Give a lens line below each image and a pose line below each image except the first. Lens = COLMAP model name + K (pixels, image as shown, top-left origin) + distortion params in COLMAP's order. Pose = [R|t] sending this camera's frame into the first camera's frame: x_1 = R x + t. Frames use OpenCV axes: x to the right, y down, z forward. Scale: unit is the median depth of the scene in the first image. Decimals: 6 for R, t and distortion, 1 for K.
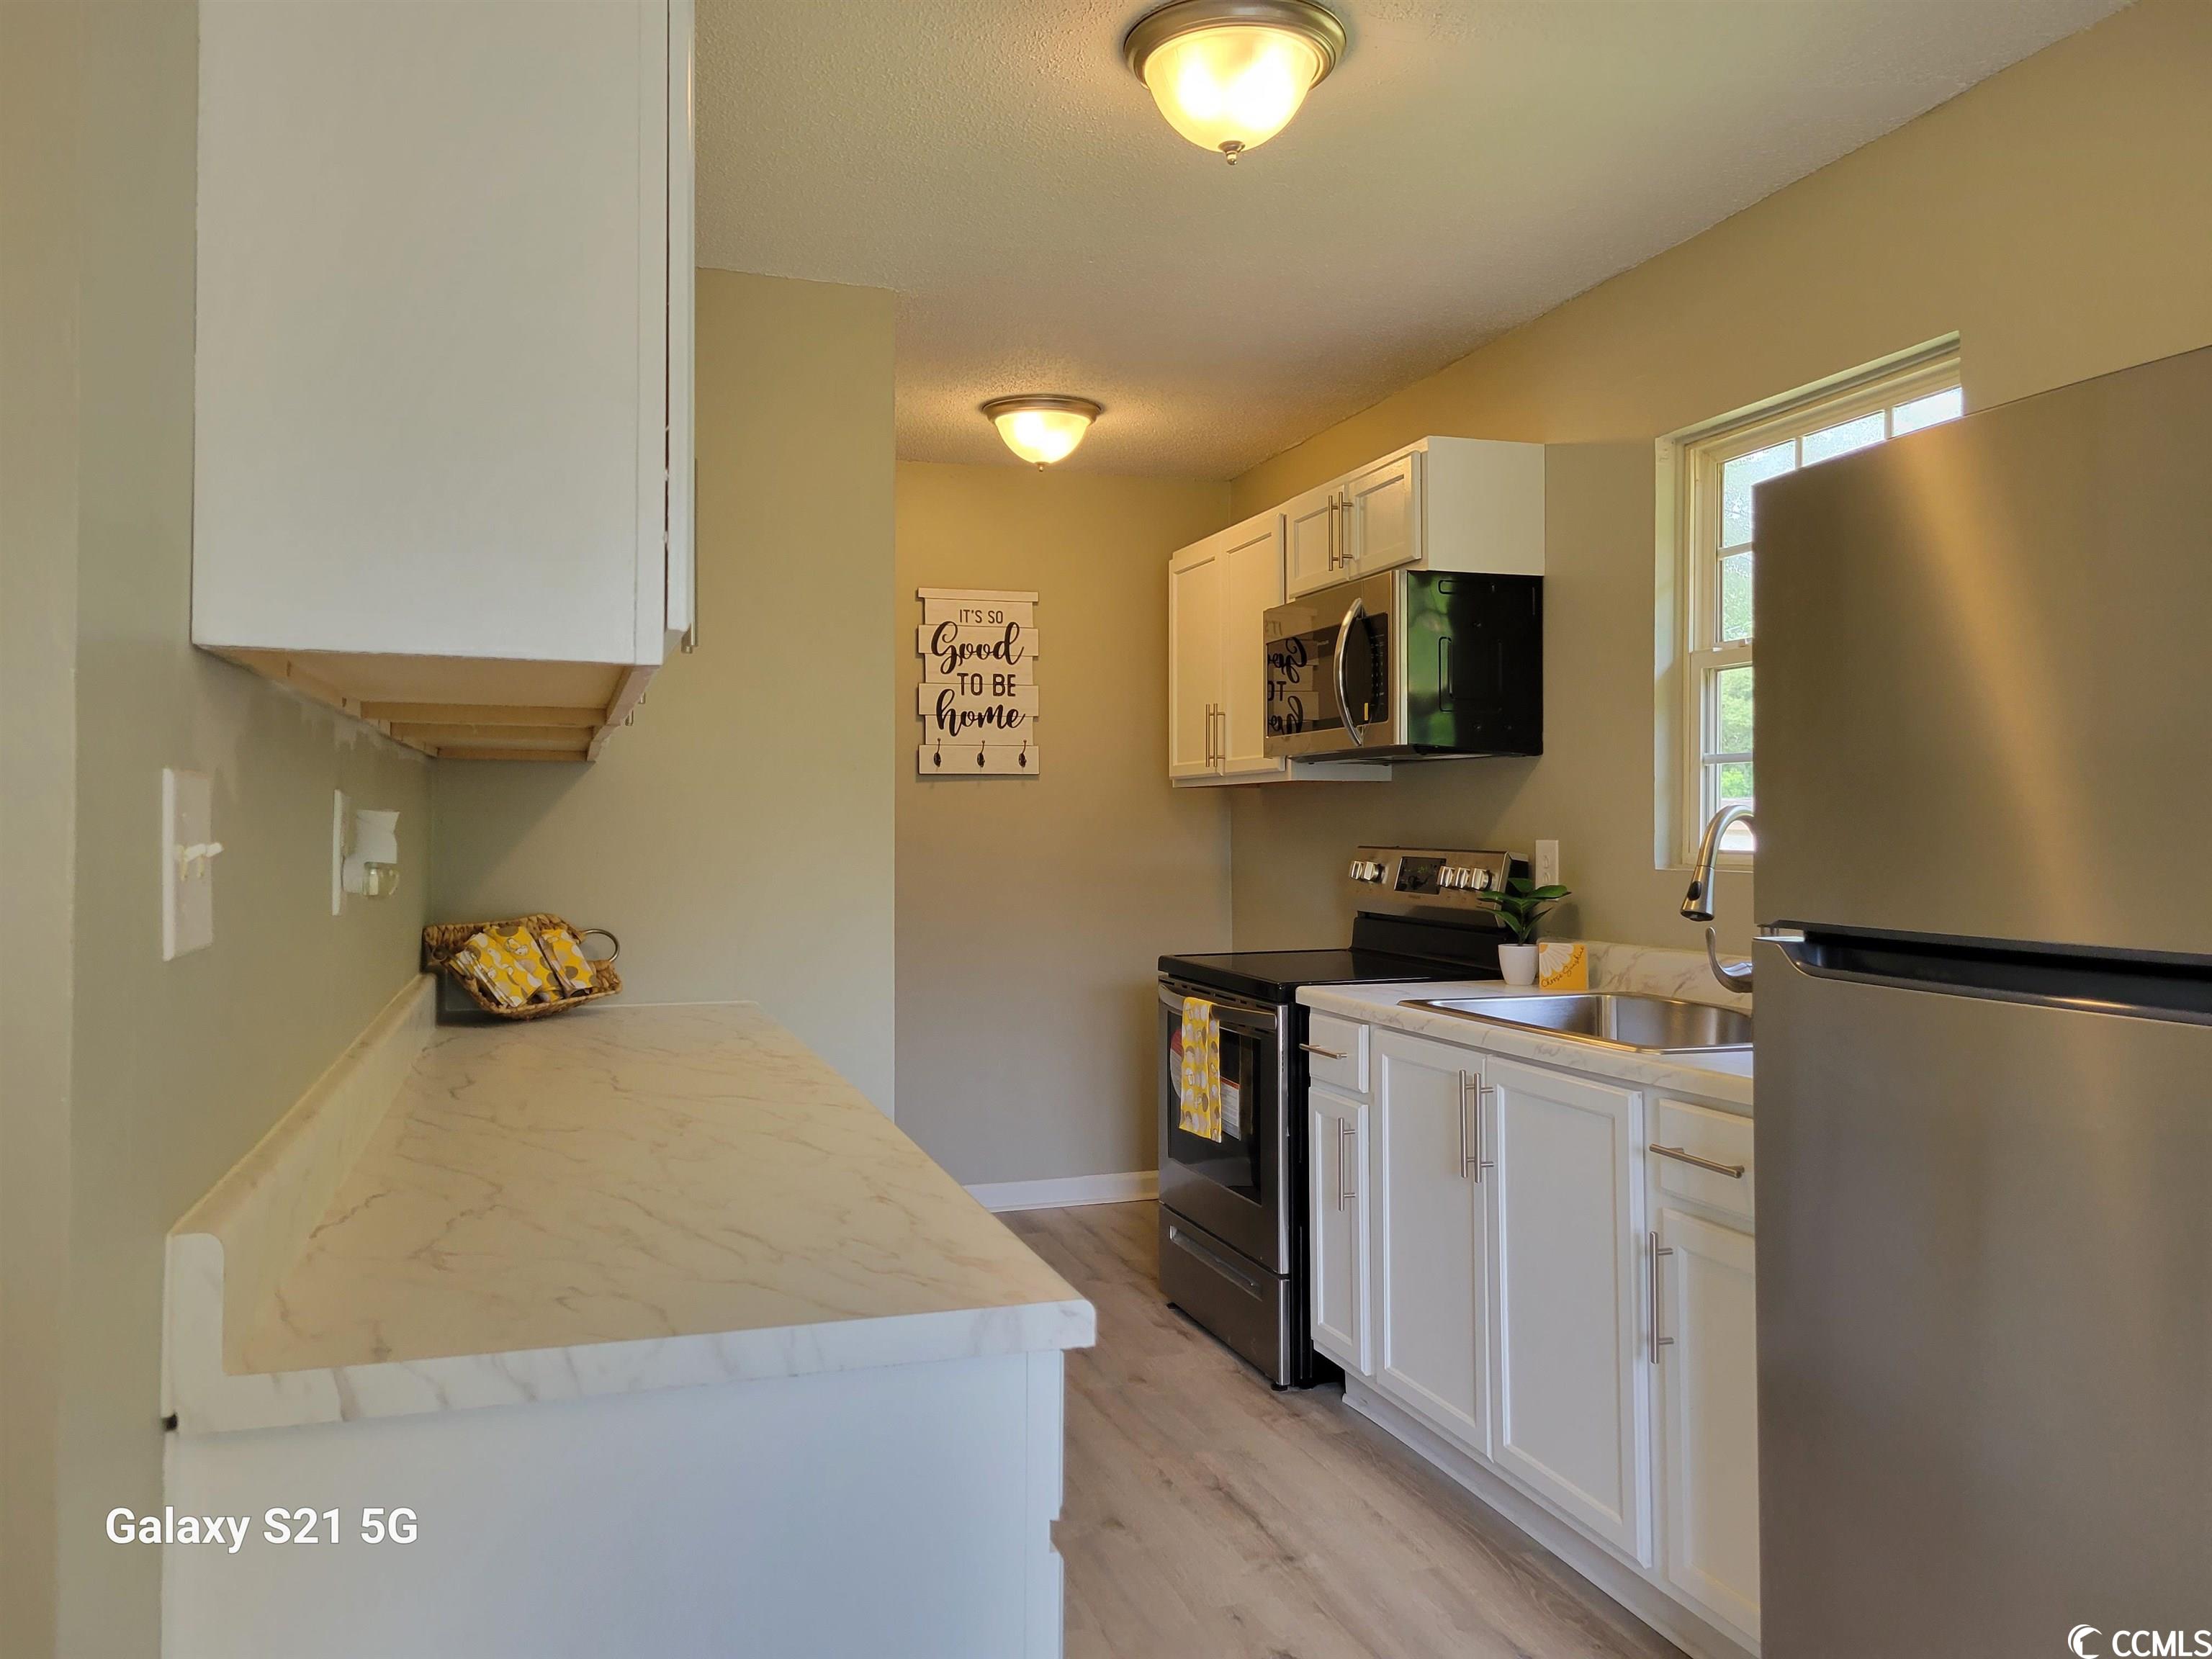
lens RADIAL K [[1673.2, 0, 1104.4], [0, 1673.2, 829.0], [0, 0, 1]] dist [0.042091, -0.024241]
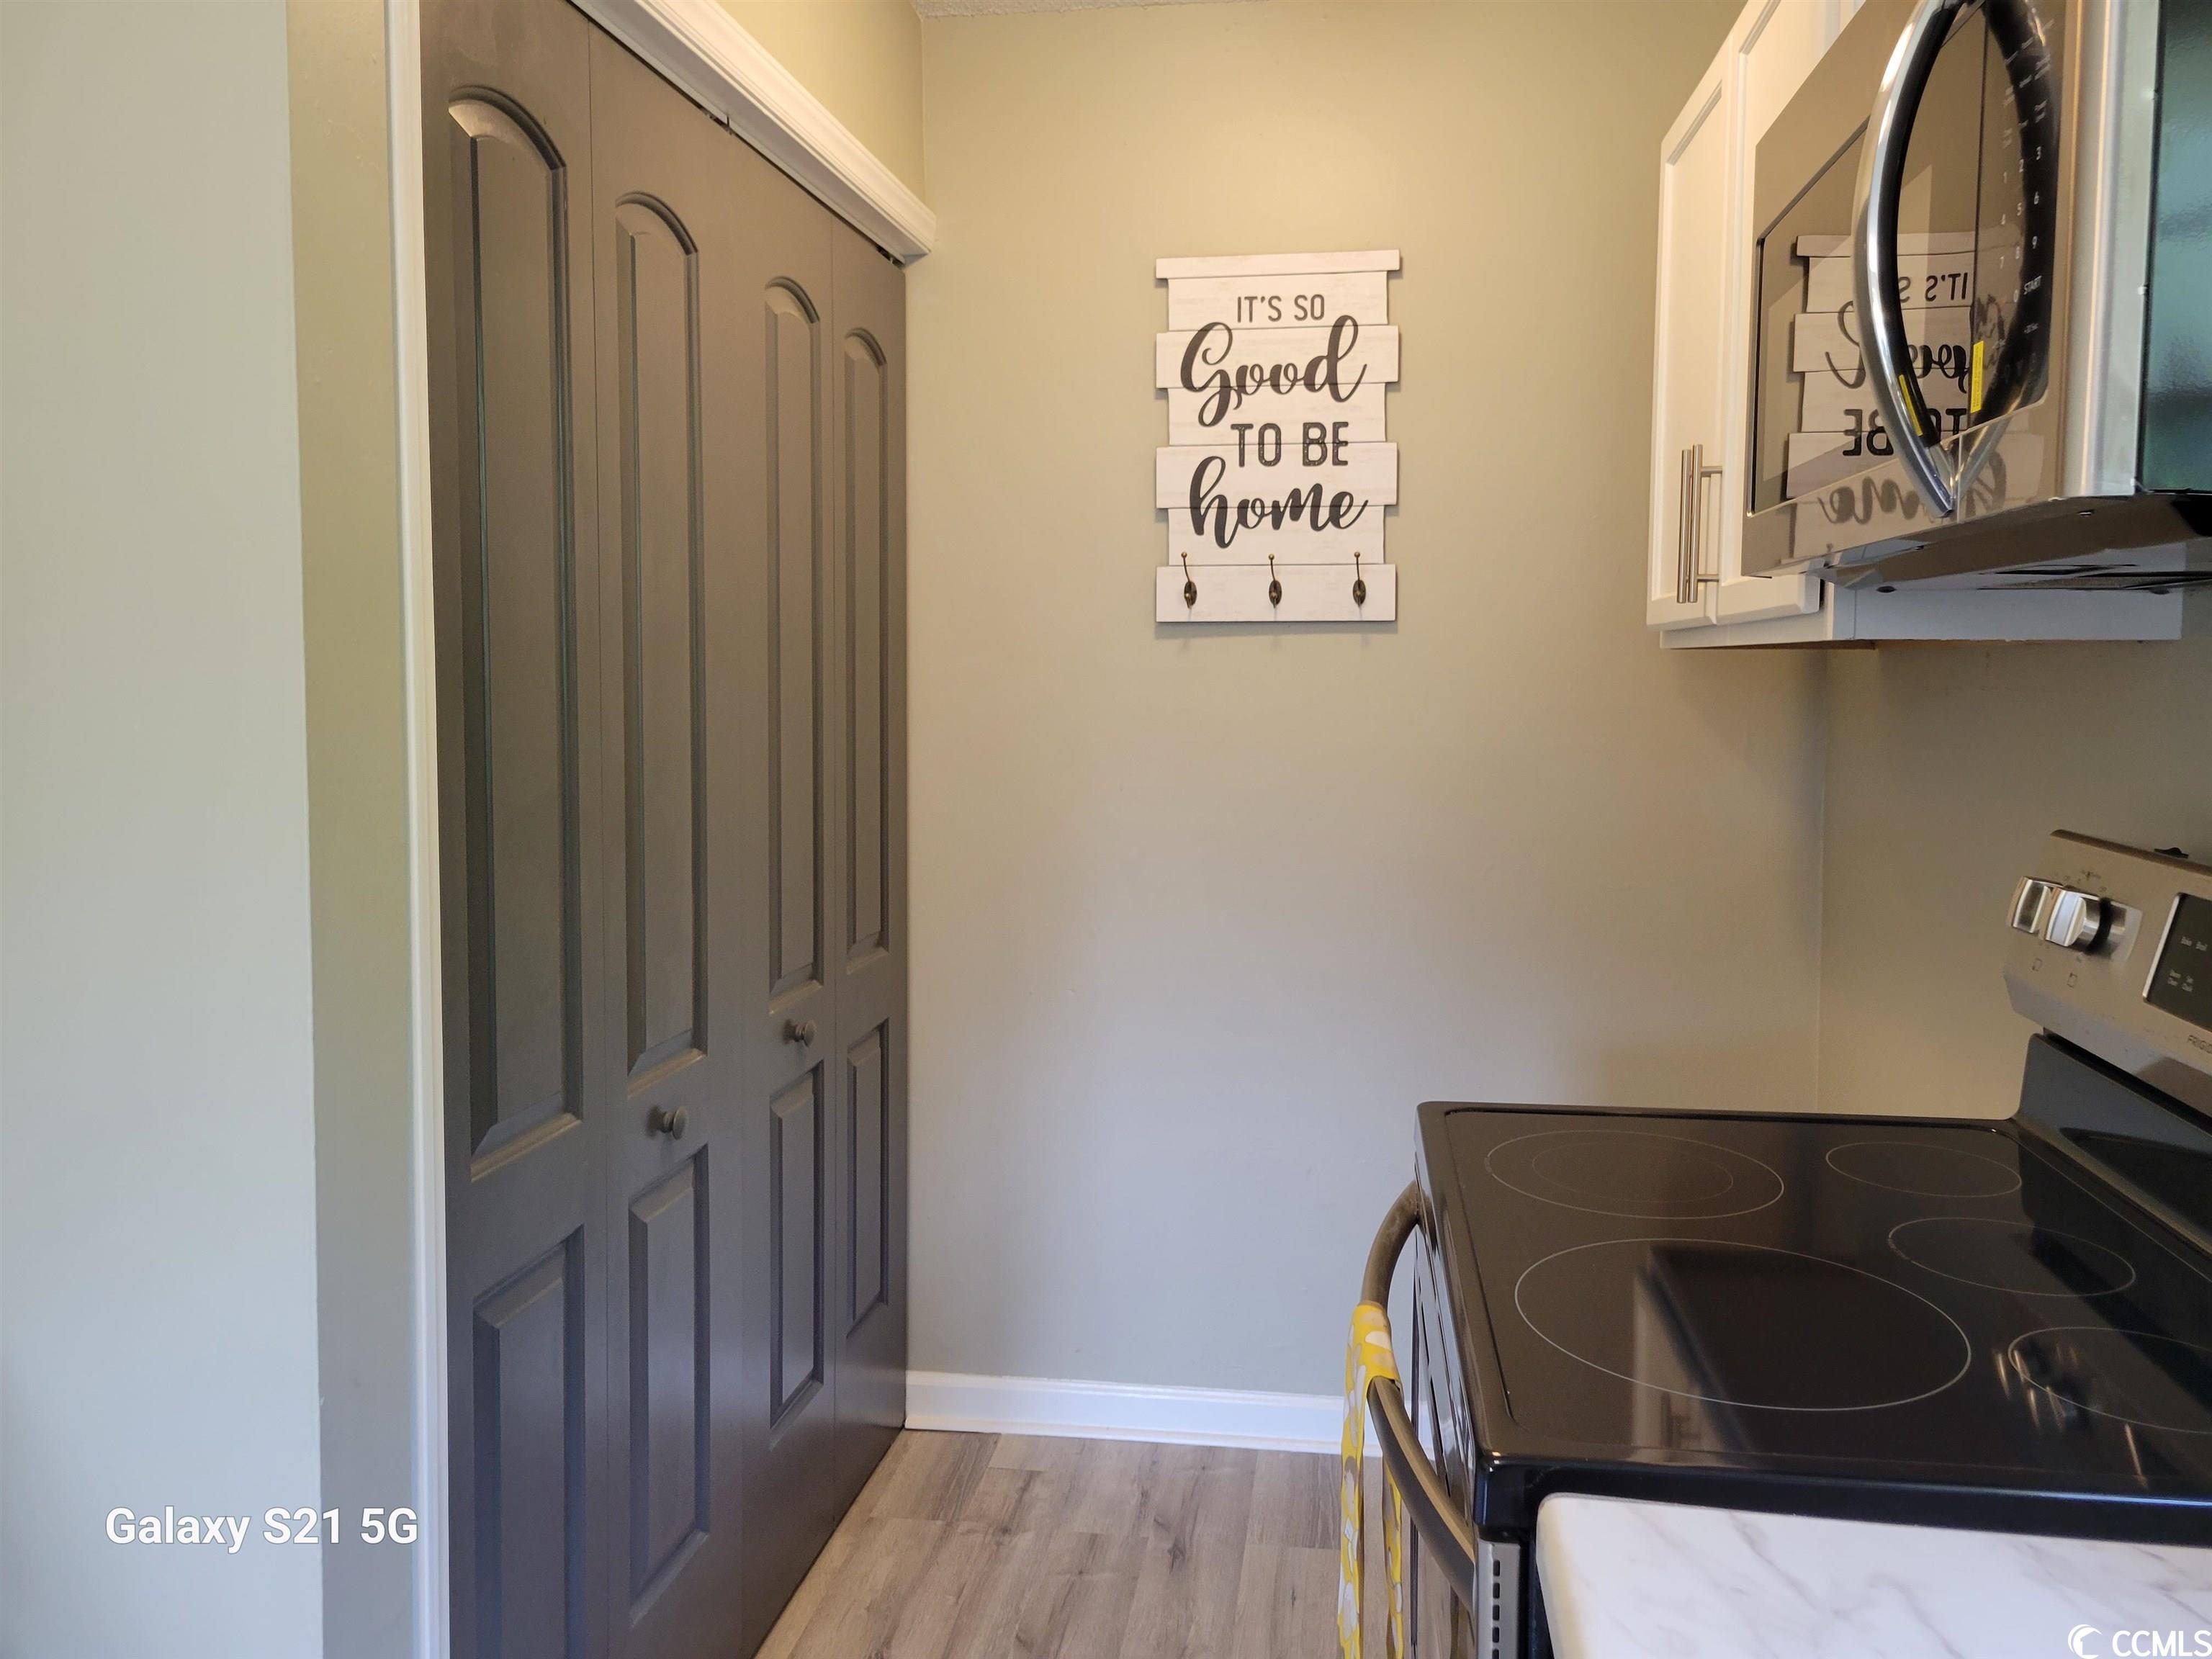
lens RADIAL K [[1673.2, 0, 1112.8], [0, 1673.2, 812.0], [0, 0, 1]] dist [0.042091, -0.024241]
pose [[0.899046, 0.044258, -0.435612, 0.109445], [-0.006370, 0.996095, 0.088055, -0.019312], [0.437808, -0.076391, 0.895817, 0.510784]]
